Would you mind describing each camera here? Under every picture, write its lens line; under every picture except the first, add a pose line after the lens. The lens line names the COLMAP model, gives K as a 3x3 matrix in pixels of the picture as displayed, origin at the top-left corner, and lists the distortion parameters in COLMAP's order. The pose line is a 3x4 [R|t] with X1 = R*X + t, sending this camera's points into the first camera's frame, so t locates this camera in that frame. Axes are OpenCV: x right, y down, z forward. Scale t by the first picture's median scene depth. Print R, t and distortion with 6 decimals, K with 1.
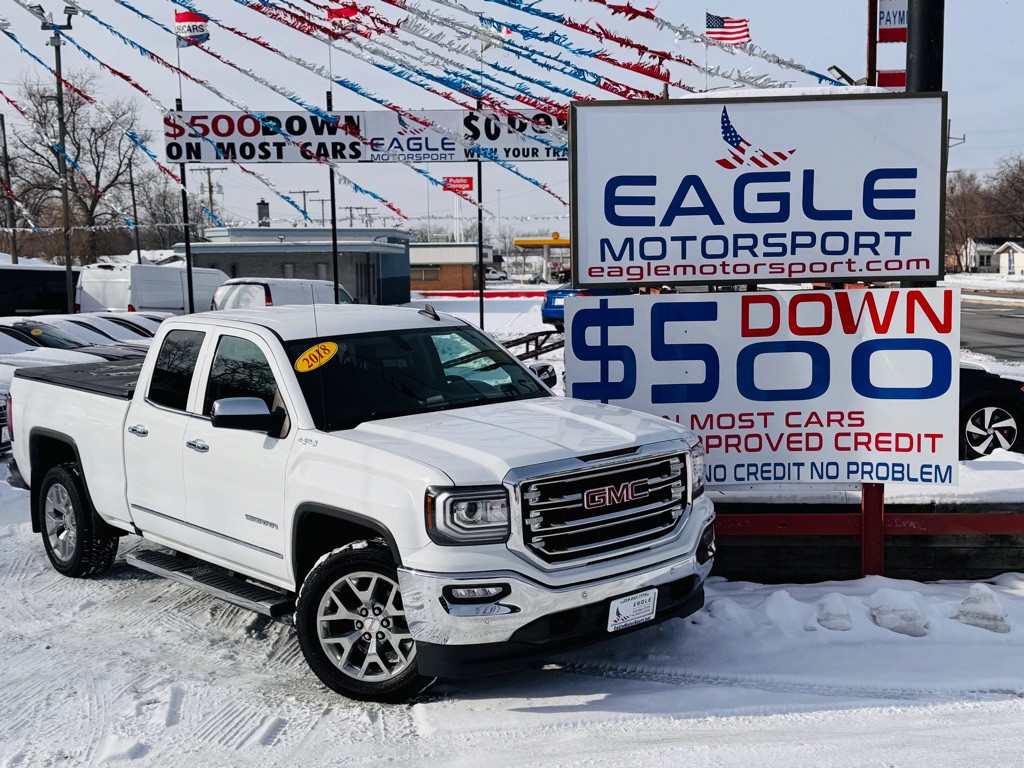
lens RADIAL K [[1542.5, 0, 520.2], [0, 1542.5, 389.0], [0, 0, 1]] dist [0.171992, -0.279536]
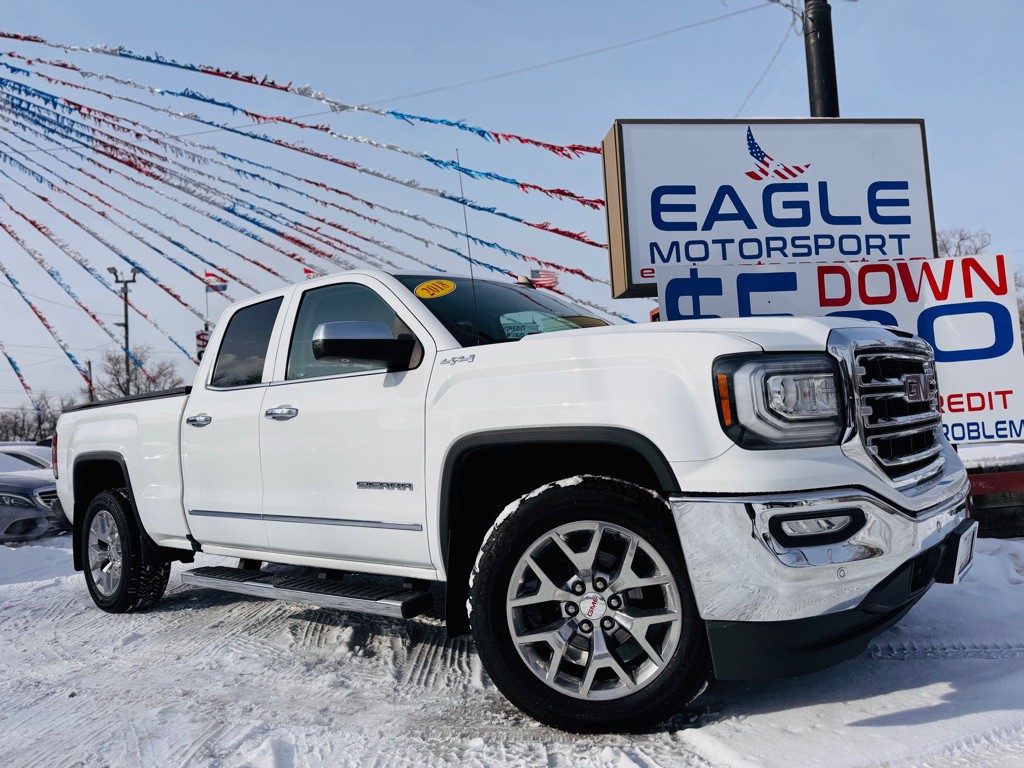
lens RADIAL K [[785.7, 0, 523.1], [0, 785.7, 367.6], [0, 0, 1]] dist [0.046935, -0.074372]
pose [[0.983009, -0.031885, 0.180768, -0.144992], [0.066744, 0.979477, -0.190184, 0.091814], [-0.170994, 0.199017, 0.964963, 0.533033]]
